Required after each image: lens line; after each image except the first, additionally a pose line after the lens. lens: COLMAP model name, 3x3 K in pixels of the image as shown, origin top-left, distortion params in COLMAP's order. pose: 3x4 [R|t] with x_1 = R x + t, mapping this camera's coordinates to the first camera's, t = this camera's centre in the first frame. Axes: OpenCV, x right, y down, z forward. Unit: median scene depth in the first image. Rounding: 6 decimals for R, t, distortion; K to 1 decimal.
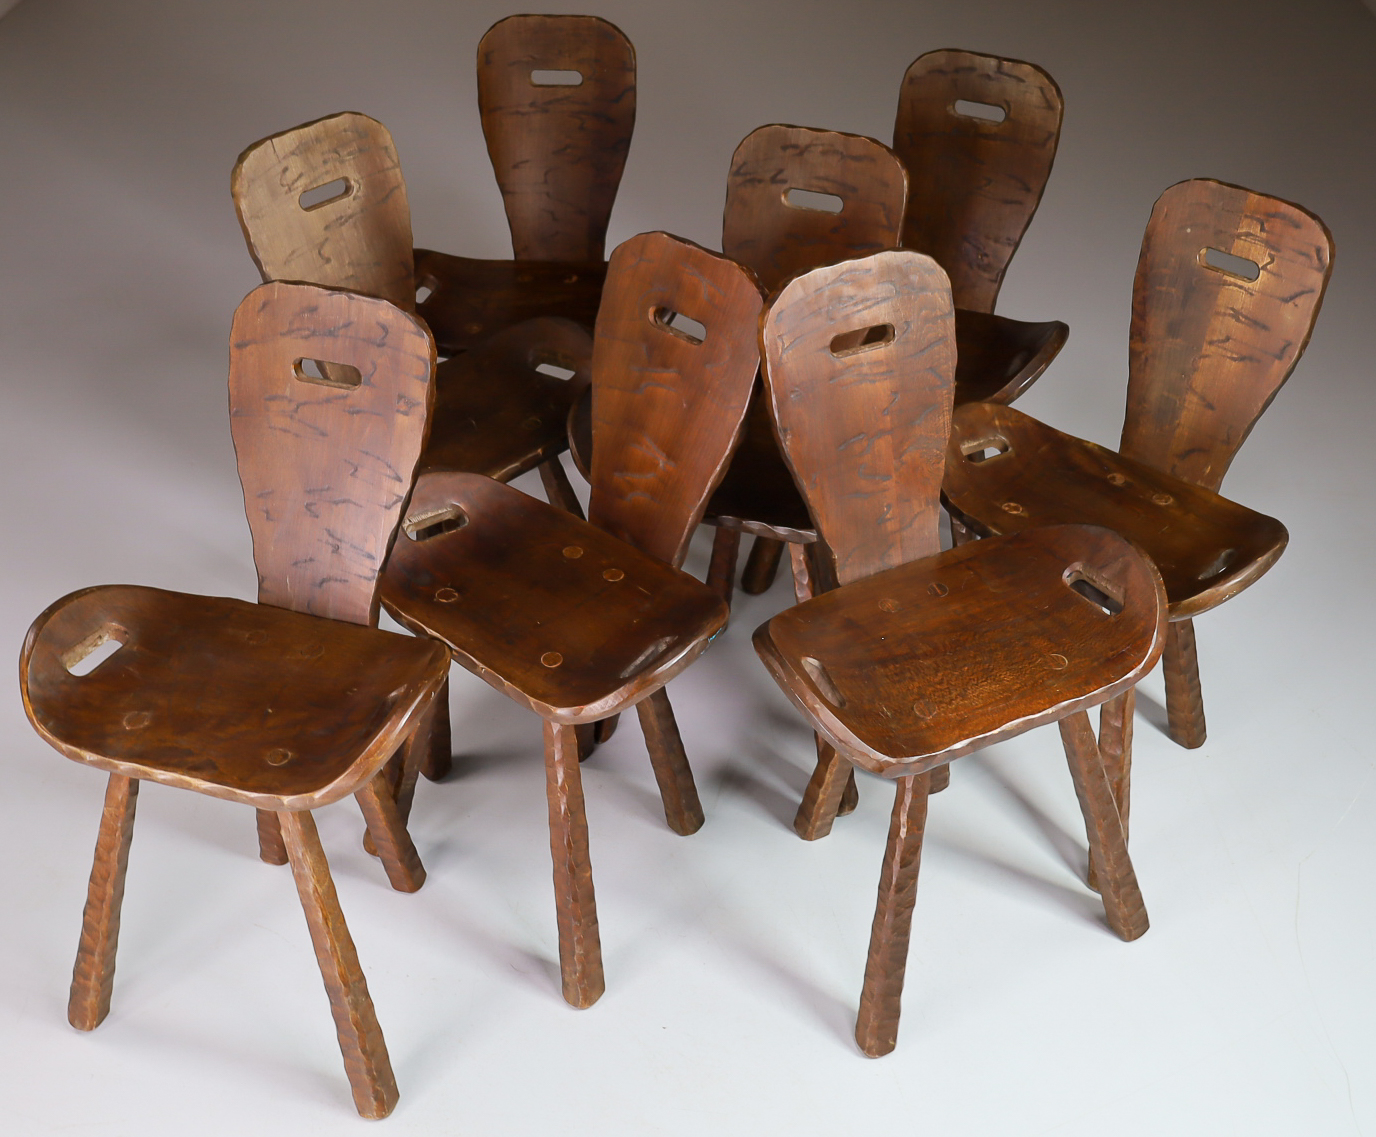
lens RADIAL K [[1604.1, 0, 688.0], [0, 1604.1, 568.5], [0, 0, 1]] dist [-0.008852, -0.016577]
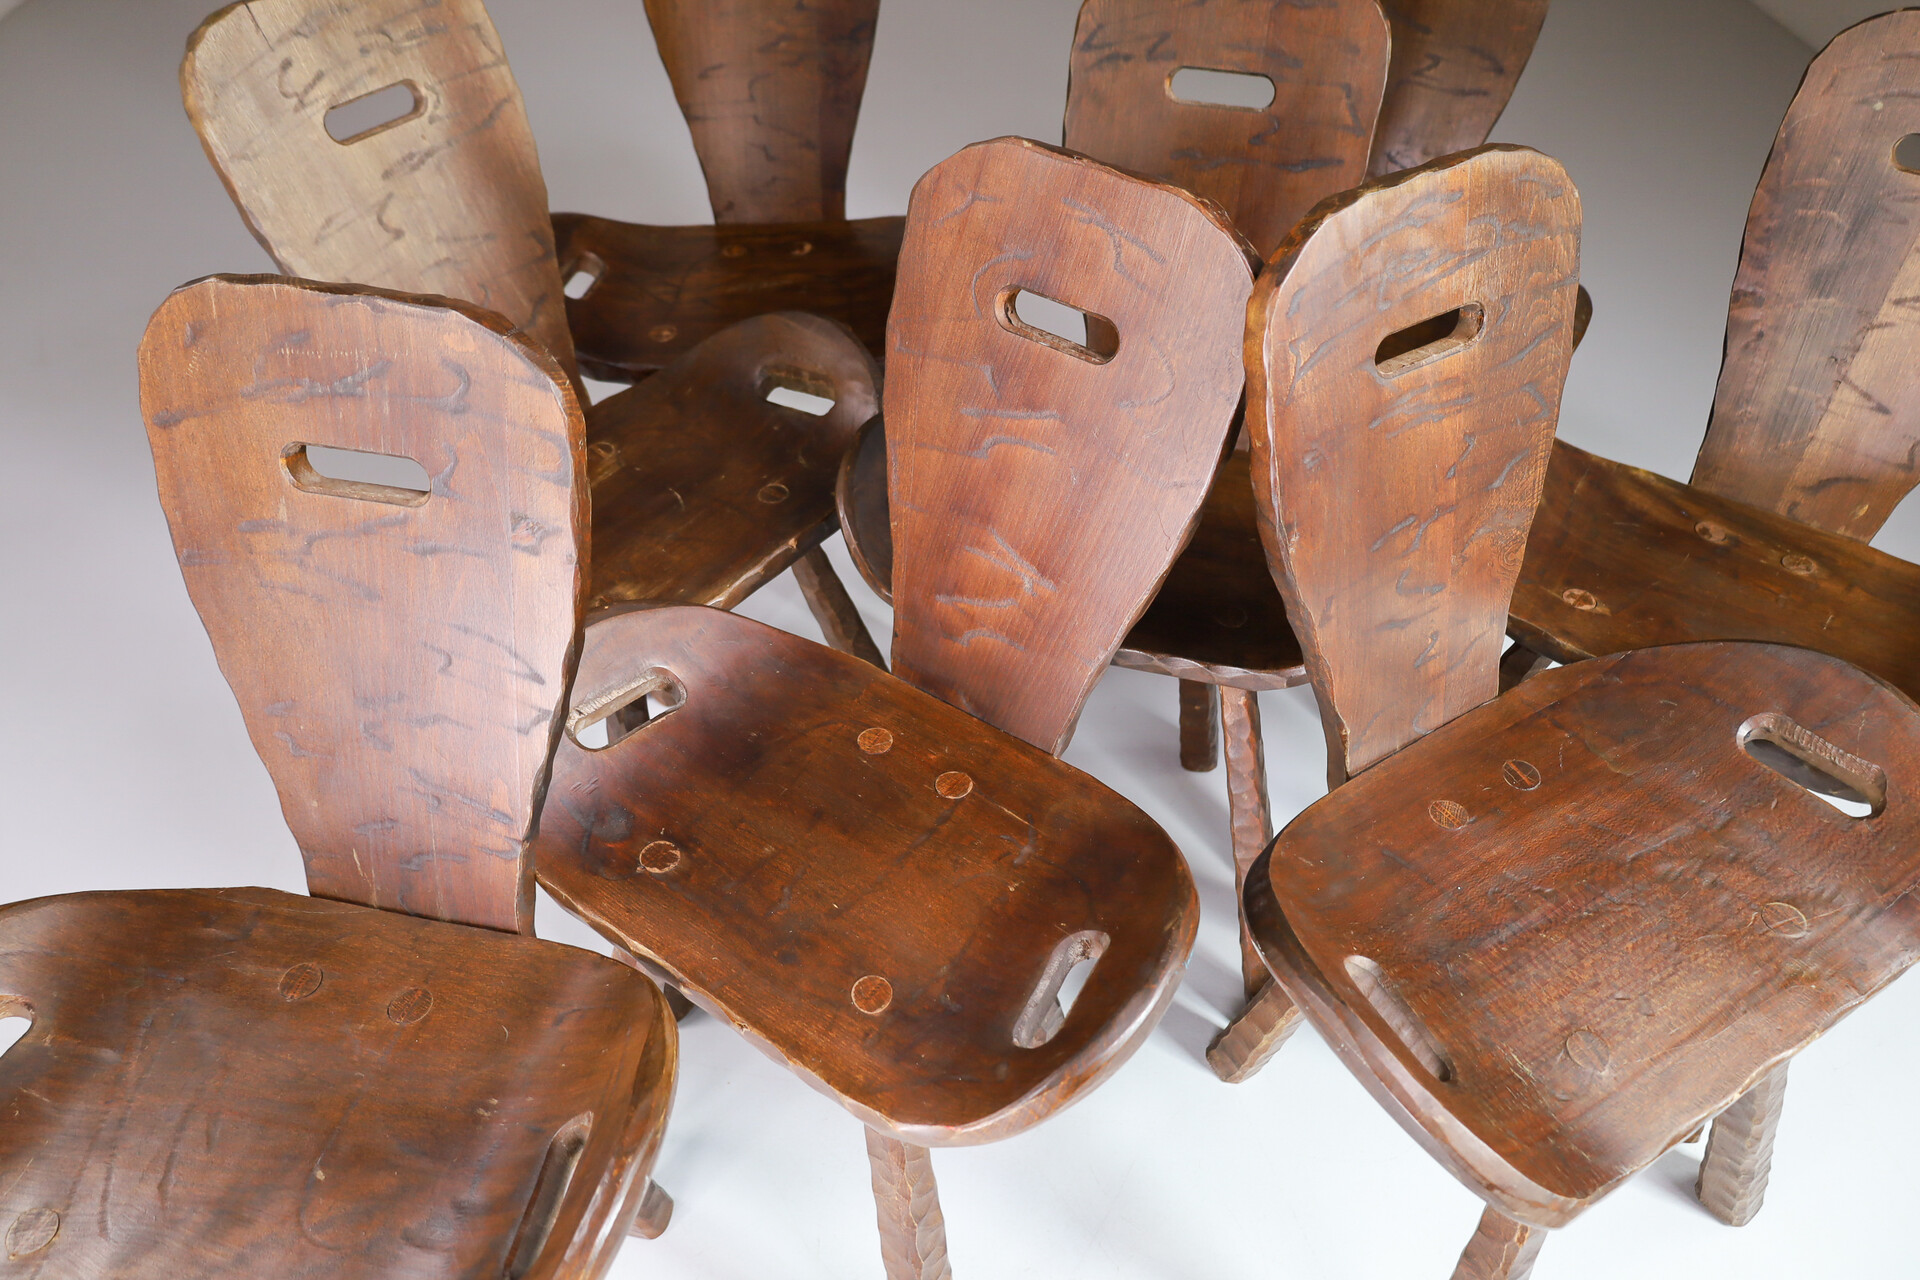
lens RADIAL K [[1254.1, 0, 966.5], [0, 1254.1, 689.8], [0, 0, 1]] dist [0.002666, -0.000314]
pose [[0.994674, -0.074614, 0.071114, -0.069168], [0.062377, 0.984984, 0.160985, -0.097393], [-0.082058, -0.155692, 0.984391, 0.552623]]
